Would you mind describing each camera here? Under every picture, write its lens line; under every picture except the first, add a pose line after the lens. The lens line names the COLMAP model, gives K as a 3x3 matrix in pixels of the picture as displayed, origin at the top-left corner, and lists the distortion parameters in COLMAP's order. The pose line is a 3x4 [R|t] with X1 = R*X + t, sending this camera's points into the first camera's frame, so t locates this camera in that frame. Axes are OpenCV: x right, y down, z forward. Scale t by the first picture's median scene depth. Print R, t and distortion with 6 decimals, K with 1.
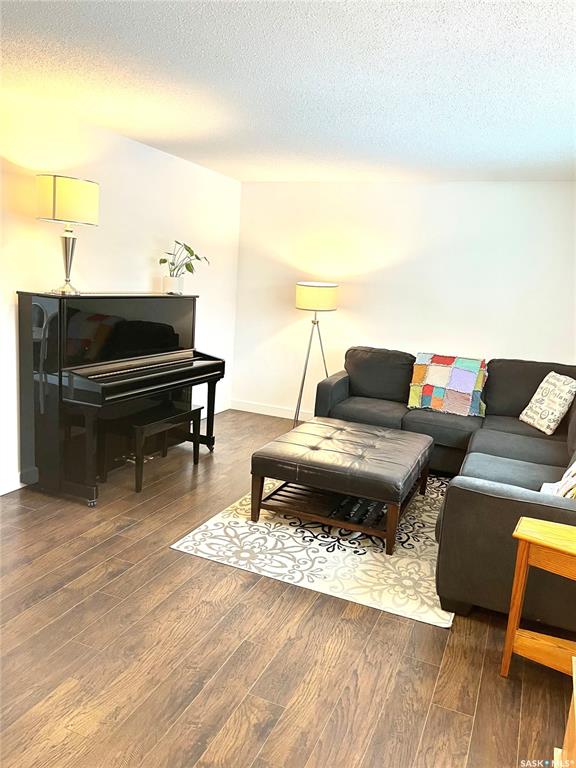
lens RADIAL K [[581.9, 0, 287.4], [0, 581.9, 379.2], [0, 0, 1]] dist [0.065460, -0.088285]
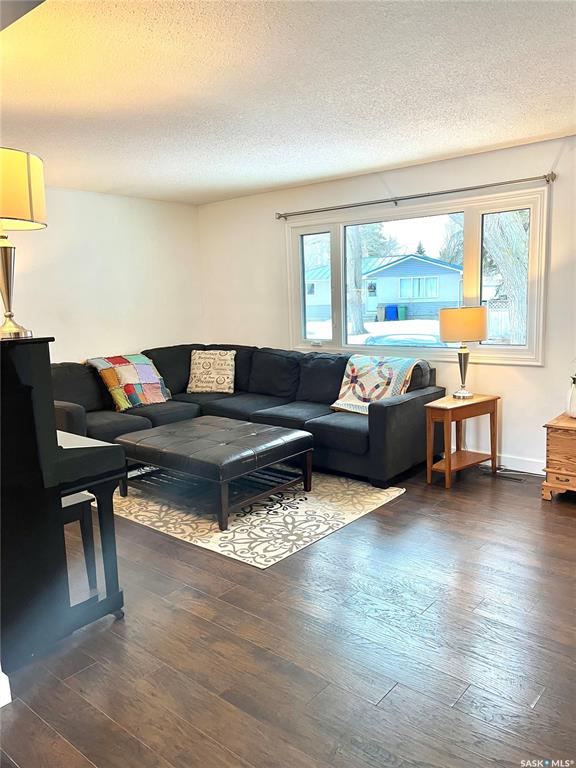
lens RADIAL K [[581.9, 0, 287.4], [0, 581.9, 379.2], [0, 0, 1]] dist [0.065460, -0.088285]
pose [[0.294105, -0.215664, 0.931124, -1.005947], [0.219584, 0.963397, 0.153781, -0.151145], [-0.930207, 0.159232, 0.330696, 0.589942]]
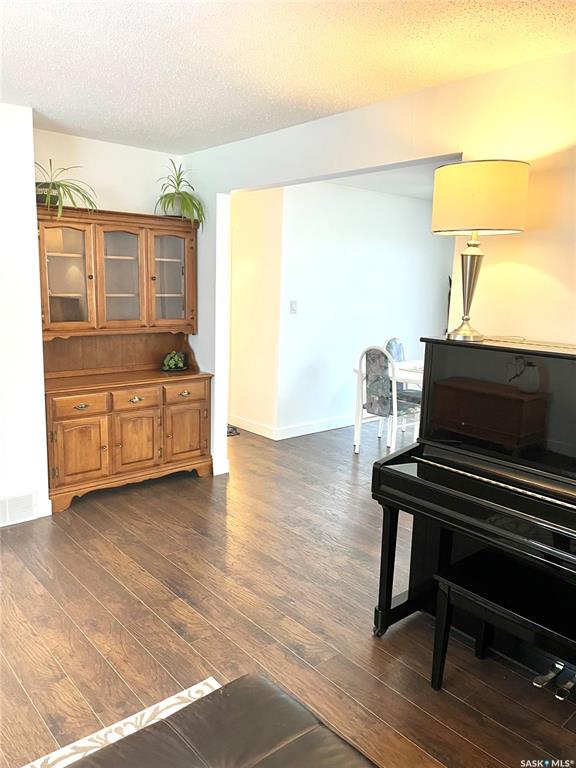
lens RADIAL K [[581.9, 0, 287.4], [0, 581.9, 379.2], [0, 0, 1]] dist [0.065460, -0.088285]
pose [[-0.434618, 0.071282, -0.897790, 0.365748], [-0.214381, 0.960020, 0.180005, -0.202434], [0.874727, 0.270702, -0.401961, 1.254121]]
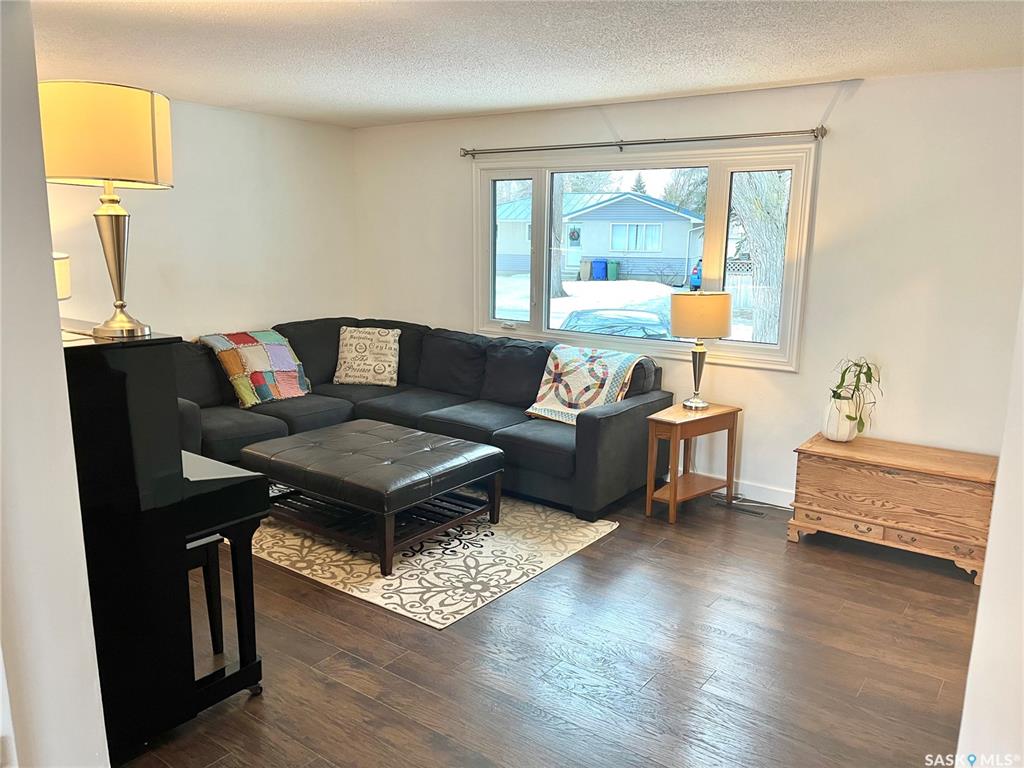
lens RADIAL K [[775.9, 0, 510.9], [0, 775.9, 391.0], [0, 0, 1]] dist [0.065460, -0.088285]
pose [[0.235134, -0.255809, 0.937696, -1.031990], [0.173483, 0.960298, 0.218473, -0.209821], [-0.956355, 0.111304, 0.270177, 0.601324]]
